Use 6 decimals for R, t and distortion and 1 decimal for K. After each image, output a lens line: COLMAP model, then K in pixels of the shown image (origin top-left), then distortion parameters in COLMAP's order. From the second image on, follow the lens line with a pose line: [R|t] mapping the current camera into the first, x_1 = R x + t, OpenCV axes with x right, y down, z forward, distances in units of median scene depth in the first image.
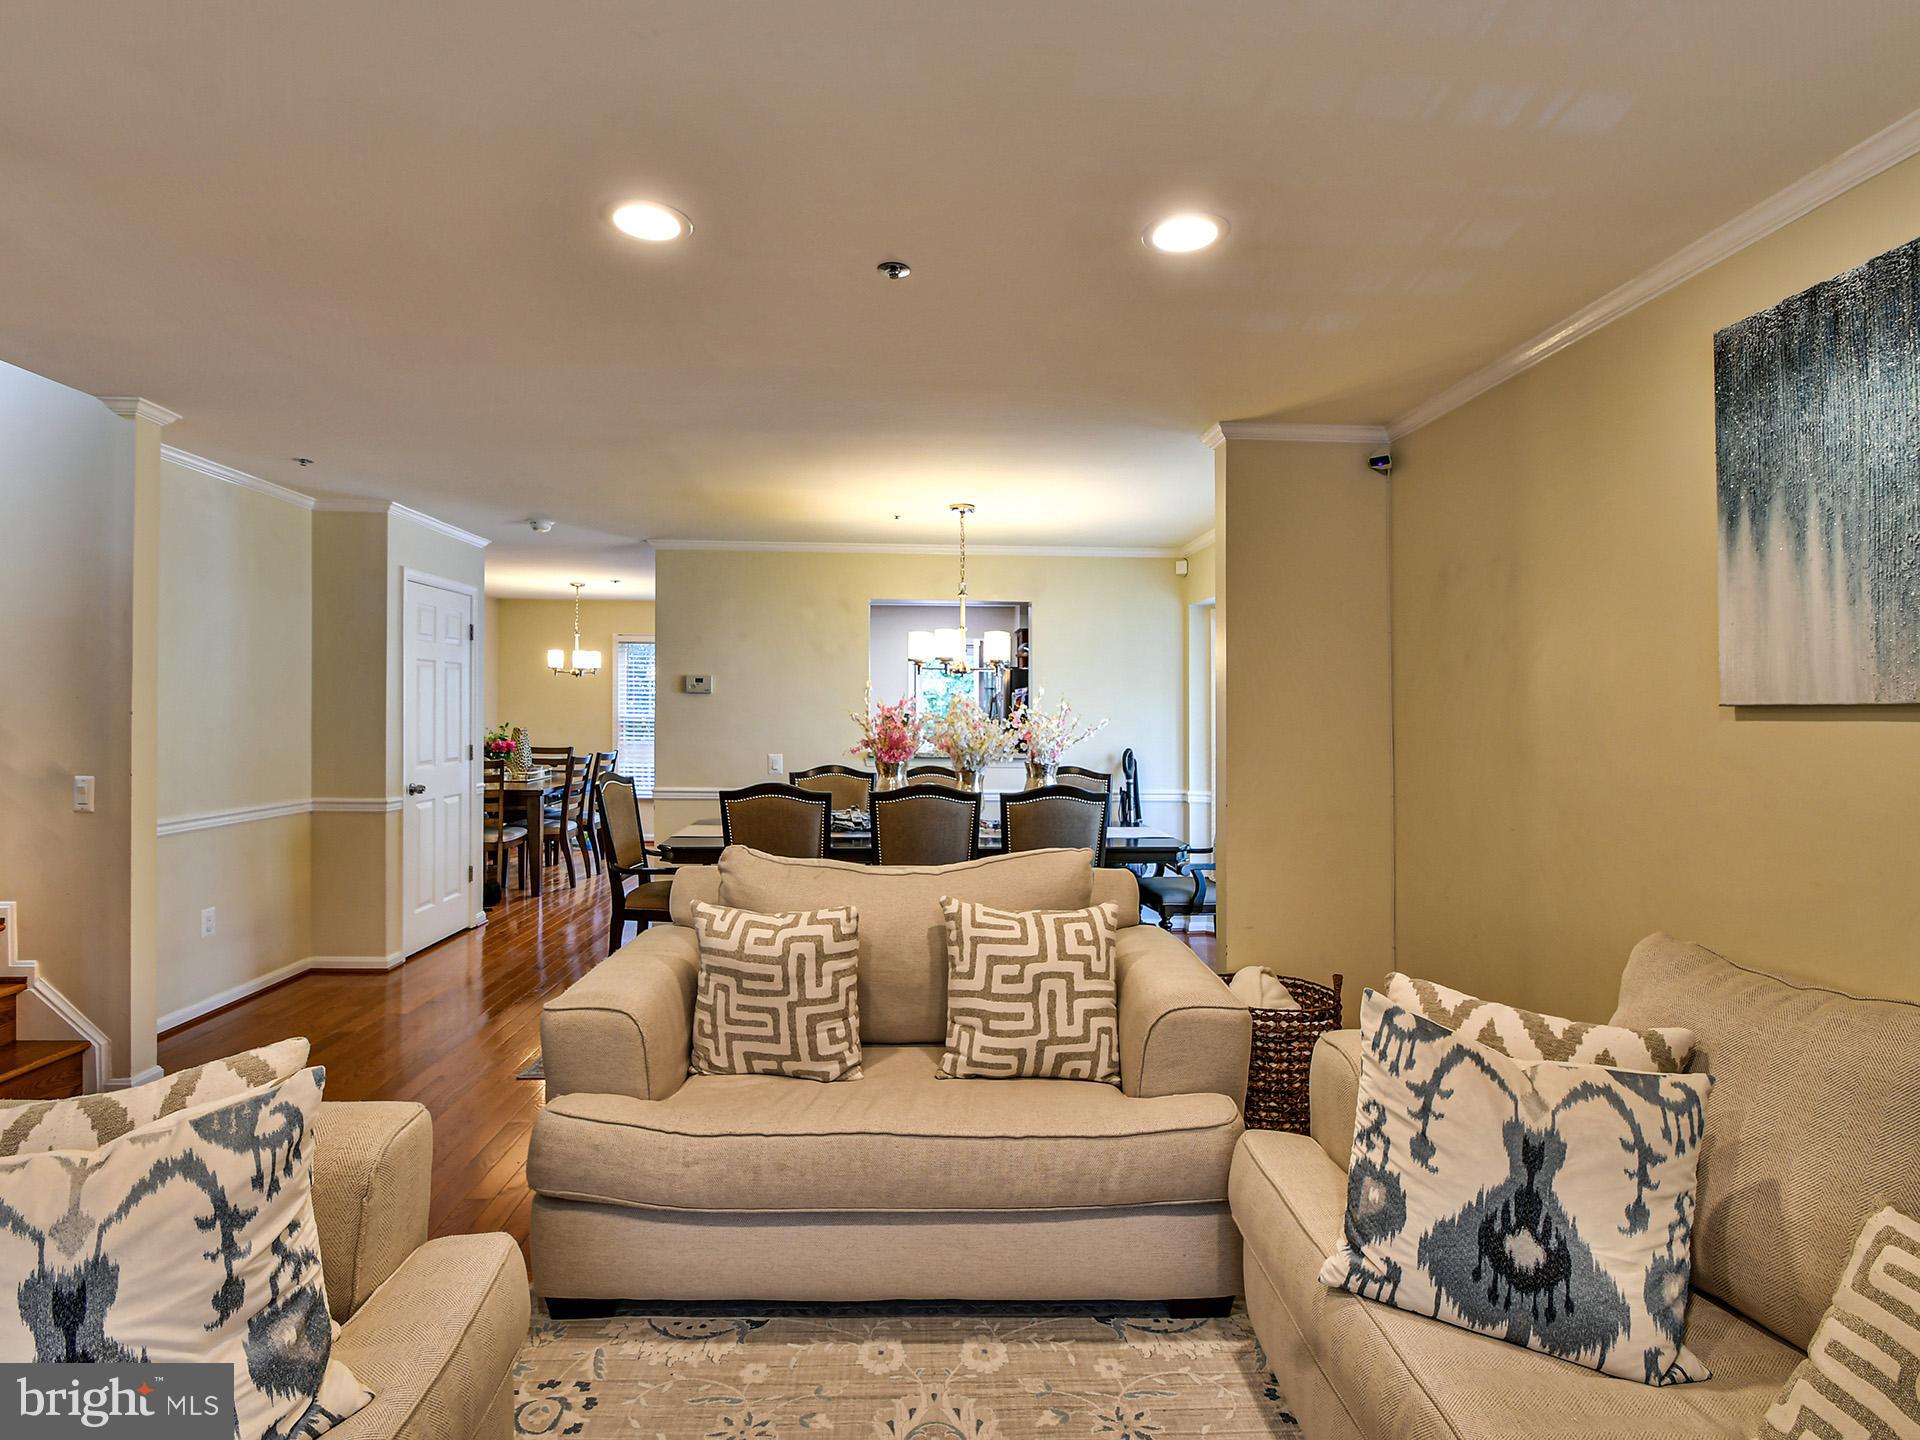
lens RADIAL K [[1005.1, 0, 911.0], [0, 1005.1, 711.1], [0, 0, 1]] dist [0.021120, -0.024838]
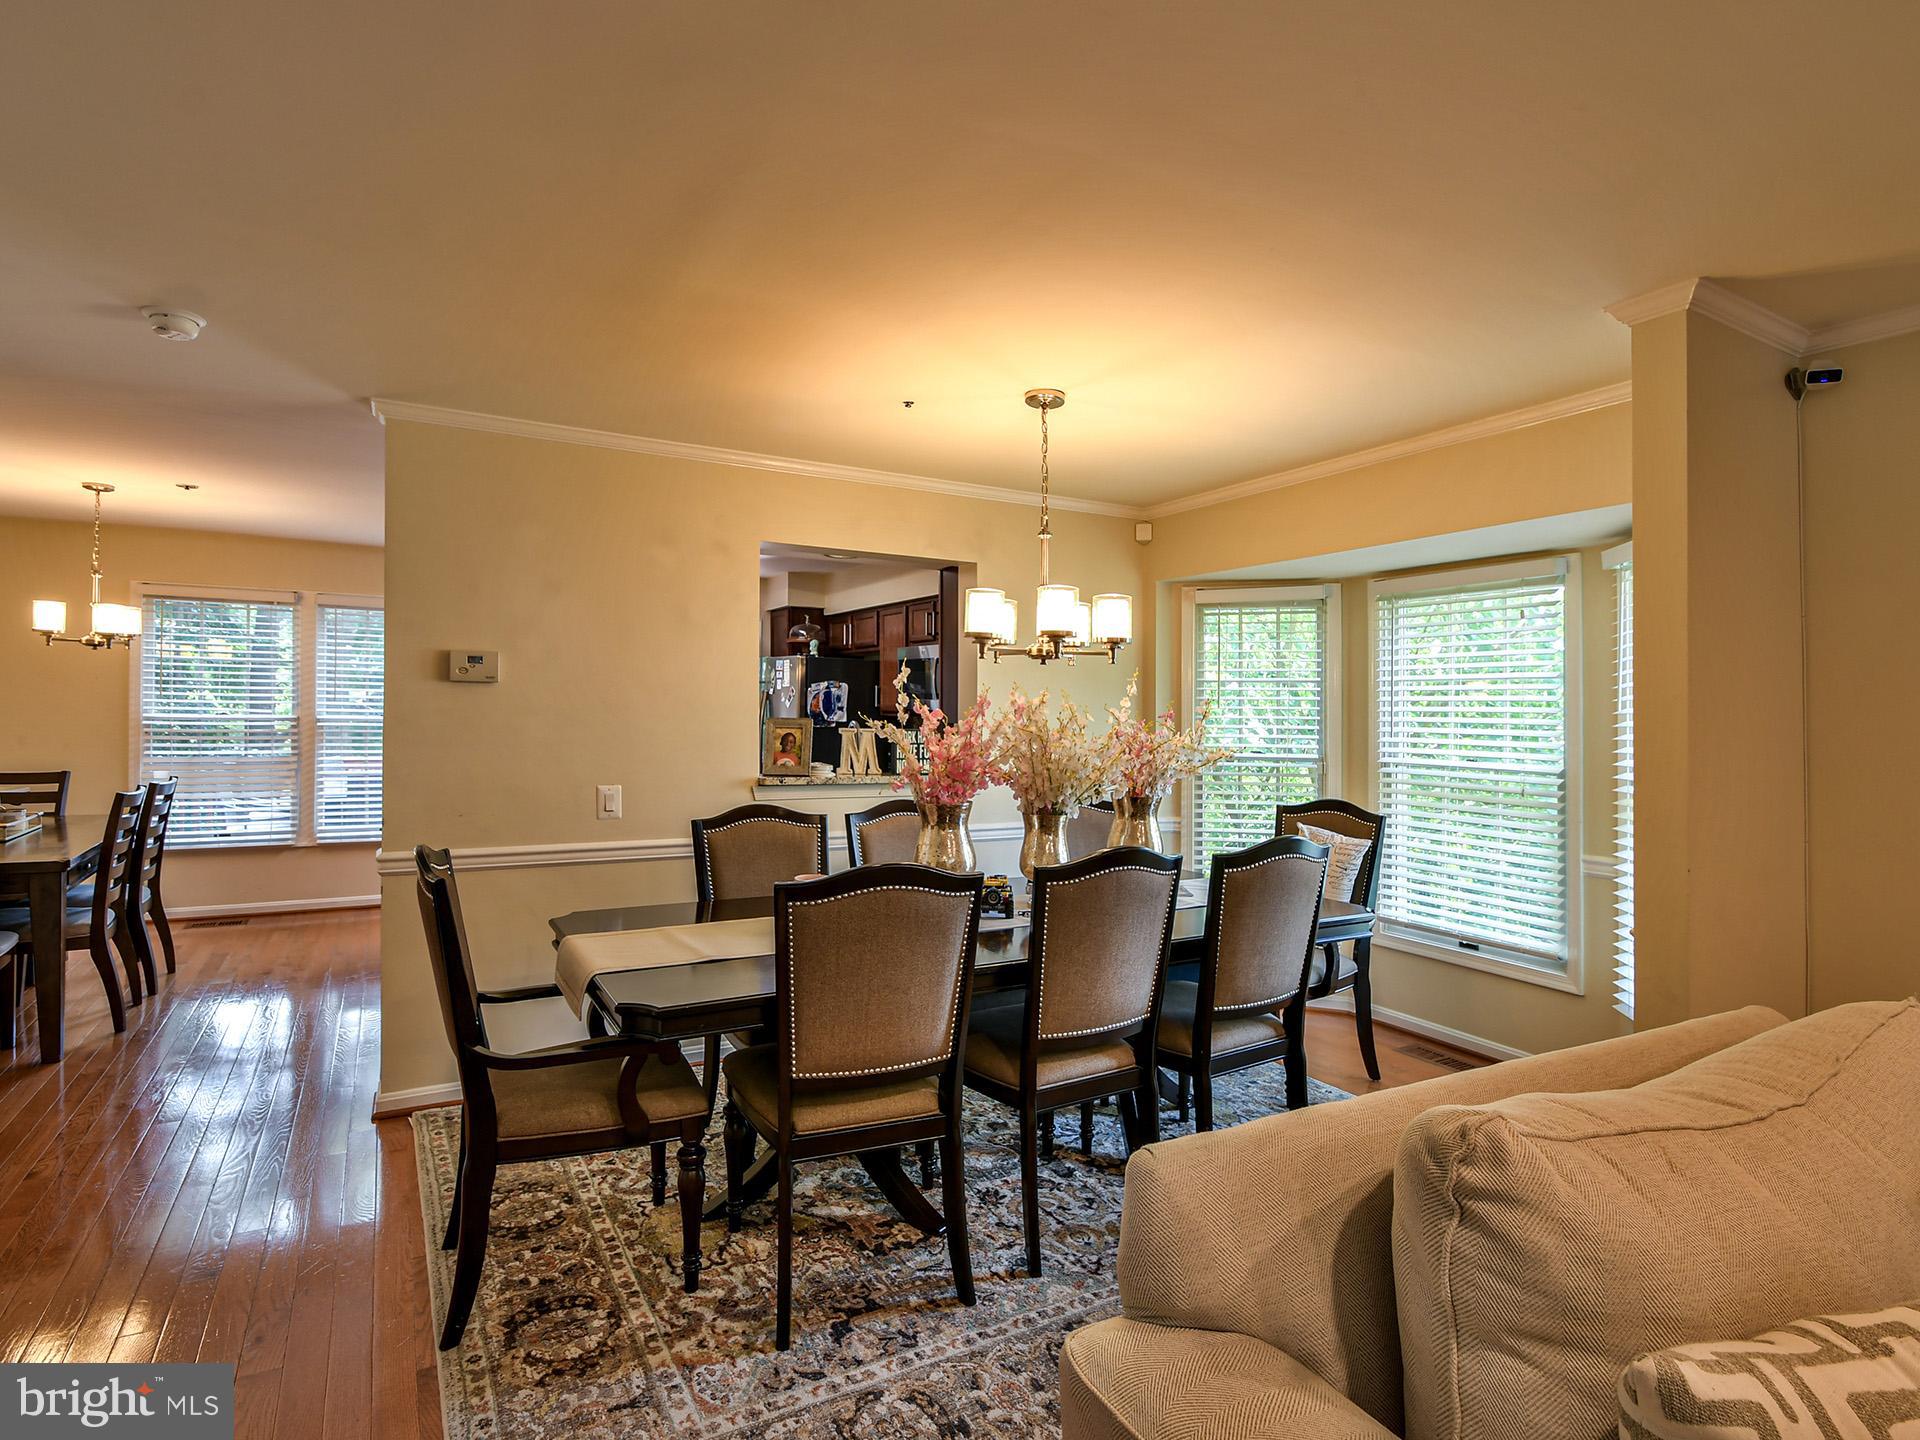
lens RADIAL K [[1005.1, 0, 911.0], [0, 1005.1, 711.1], [0, 0, 1]] dist [0.021120, -0.024838]
pose [[0.886830, 0.003100, 0.462085, -0.253306], [-0.005234, 0.999981, 0.003337, -0.004855], [-0.462066, -0.005377, 0.886829, 0.382336]]
